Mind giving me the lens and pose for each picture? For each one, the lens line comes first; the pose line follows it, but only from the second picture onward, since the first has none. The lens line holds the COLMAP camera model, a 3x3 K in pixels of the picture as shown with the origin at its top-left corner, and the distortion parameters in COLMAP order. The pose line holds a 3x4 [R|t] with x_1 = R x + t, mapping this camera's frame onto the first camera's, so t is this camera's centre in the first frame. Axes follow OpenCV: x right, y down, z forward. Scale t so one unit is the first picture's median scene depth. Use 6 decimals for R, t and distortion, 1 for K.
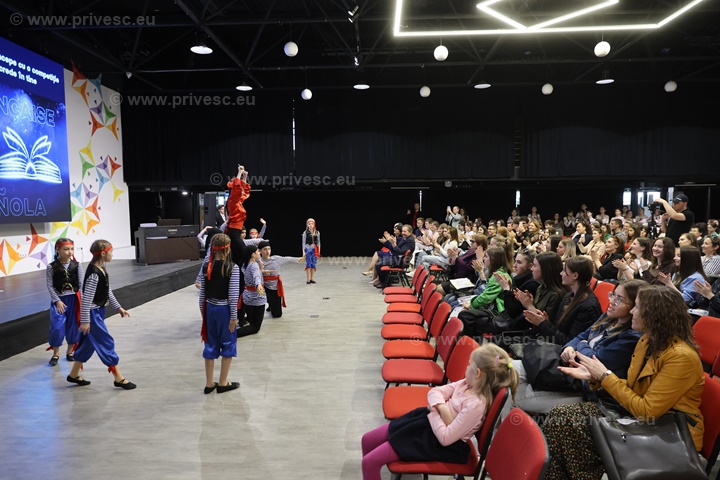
lens RADIAL K [[480.4, 0, 358.6], [0, 480.4, 242.6], [0, 0, 1]] dist [-0.001521, -0.000168]
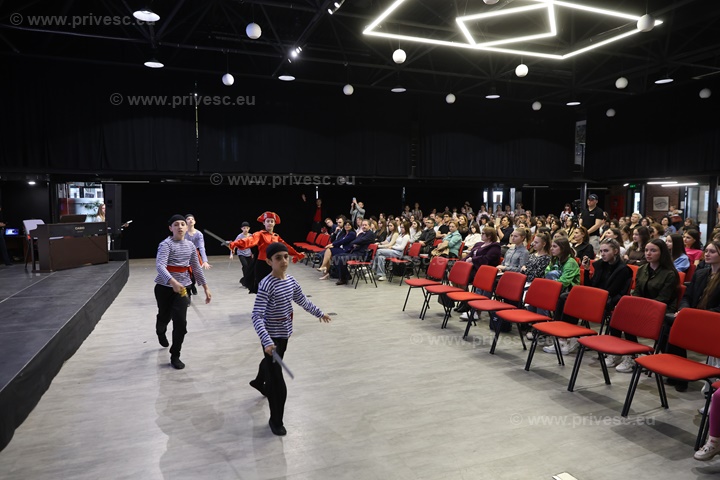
lens RADIAL K [[479.9, 0, 360.8], [0, 479.9, 240.9], [0, 0, 1]] dist [-0.002946, -0.001125]
pose [[0.917603, -0.023711, 0.396790, -0.382255], [0.021447, 0.999719, 0.010143, -0.003195], [-0.396918, -0.000797, 0.917854, 0.078284]]
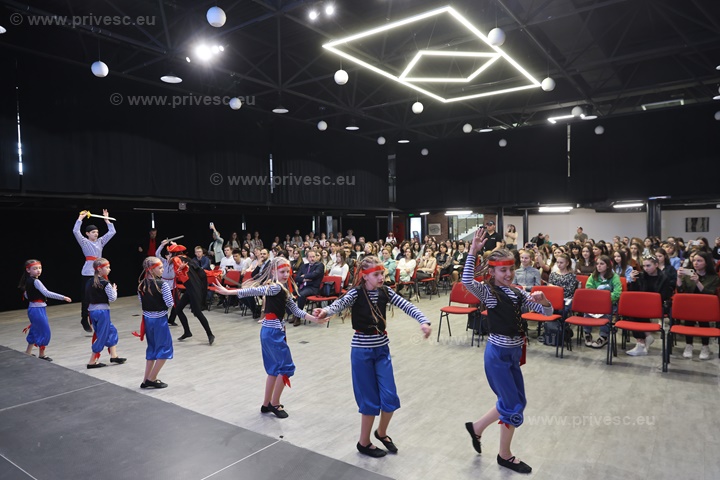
lens RADIAL K [[480.0, 0, 360.0], [0, 480.0, 240.0], [0, 0, 1]] dist [-0.003730, -0.000974]
pose [[0.542121, -0.018466, 0.840097, -0.754125], [0.071533, 0.997144, -0.024243, -0.032324], [-0.837250, 0.073237, 0.541894, 0.515284]]
